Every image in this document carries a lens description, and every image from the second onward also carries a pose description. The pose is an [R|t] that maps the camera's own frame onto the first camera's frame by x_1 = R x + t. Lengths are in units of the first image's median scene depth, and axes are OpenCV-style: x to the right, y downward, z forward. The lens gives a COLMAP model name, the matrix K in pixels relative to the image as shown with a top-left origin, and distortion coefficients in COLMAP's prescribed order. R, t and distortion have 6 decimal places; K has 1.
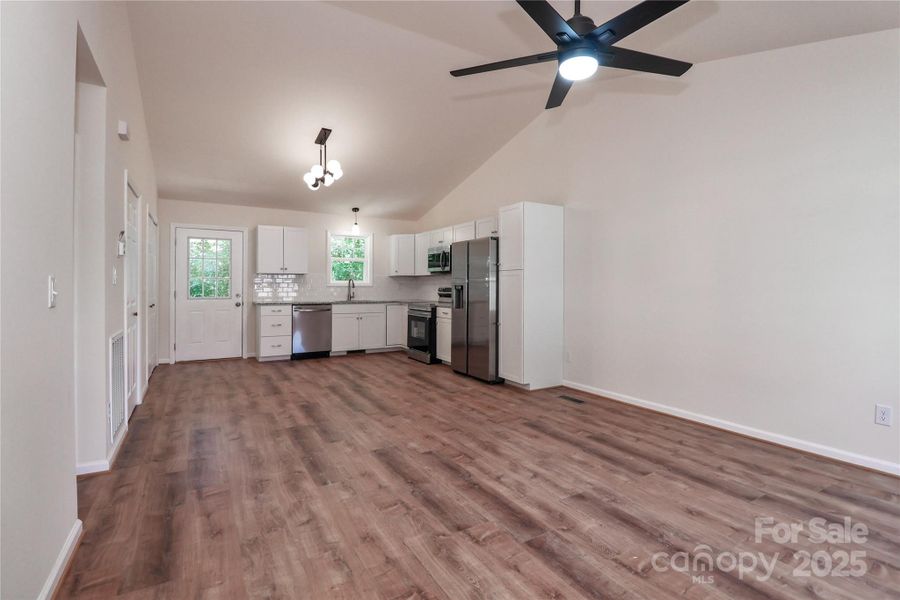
lens RADIAL K [[417.4, 0, 459.0], [0, 417.4, 288.4], [0, 0, 1]] dist [0.001163, -0.000898]
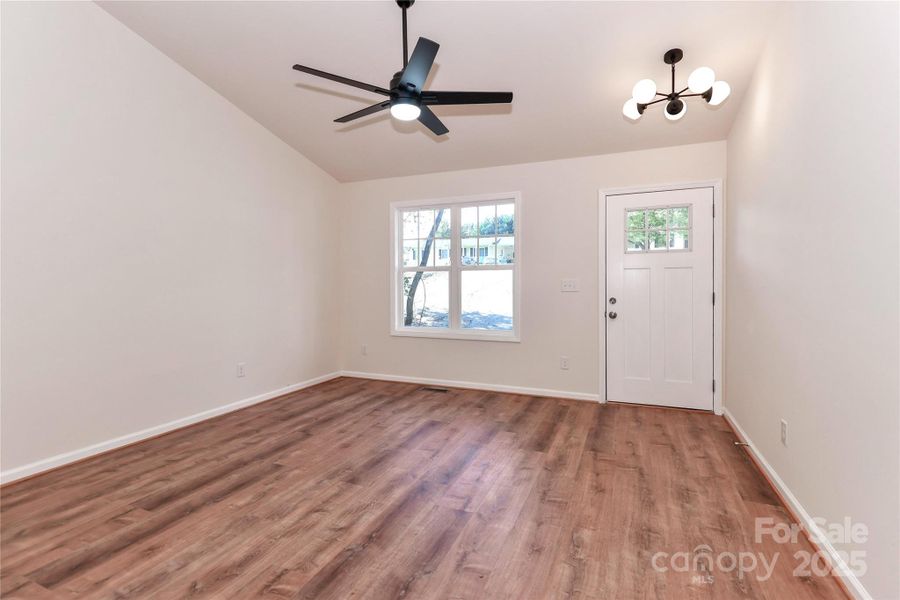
lens RADIAL K [[417.4, 0, 459.0], [0, 417.4, 288.4], [0, 0, 1]] dist [0.001163, -0.000898]
pose [[-0.585401, -0.008687, 0.810698, -0.636232], [0.005134, 0.999883, 0.014421, -0.005073], [-0.810728, 0.012604, -0.585287, 1.220581]]
